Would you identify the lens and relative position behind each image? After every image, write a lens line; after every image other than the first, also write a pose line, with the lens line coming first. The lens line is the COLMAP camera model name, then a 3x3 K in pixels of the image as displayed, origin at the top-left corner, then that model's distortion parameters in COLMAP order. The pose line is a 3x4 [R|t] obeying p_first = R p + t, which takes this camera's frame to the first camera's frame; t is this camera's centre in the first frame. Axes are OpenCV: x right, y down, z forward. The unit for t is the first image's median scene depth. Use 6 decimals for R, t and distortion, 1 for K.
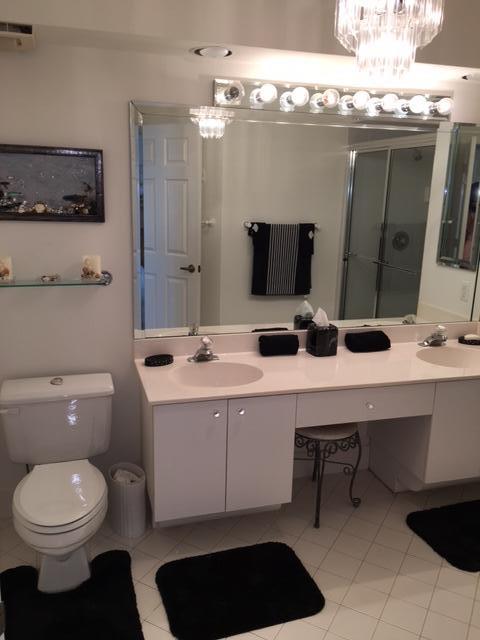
lens RADIAL K [[550.2, 0, 236.3], [0, 550.2, 320.2], [0, 0, 1]] dist [0.060786, -0.054410]
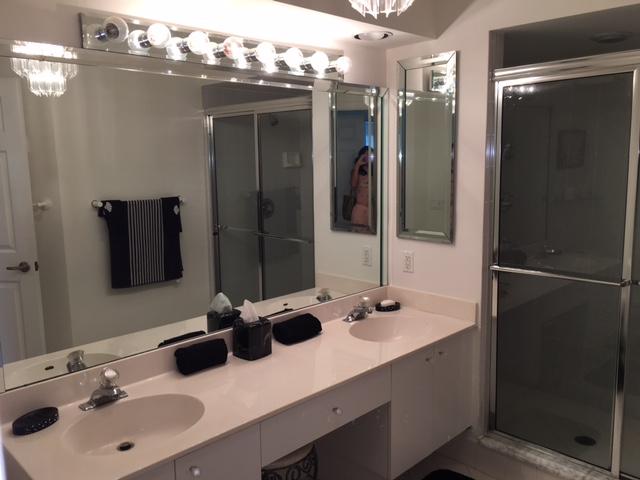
lens RADIAL K [[550.2, 0, 324.1], [0, 550.2, 240.0], [0, 0, 1]] dist [0.060786, -0.054410]
pose [[0.879042, -0.108424, 0.464251, -0.088939], [0.147667, 0.987828, -0.048898, -0.040598], [-0.453298, 0.111538, 0.884353, 0.171595]]
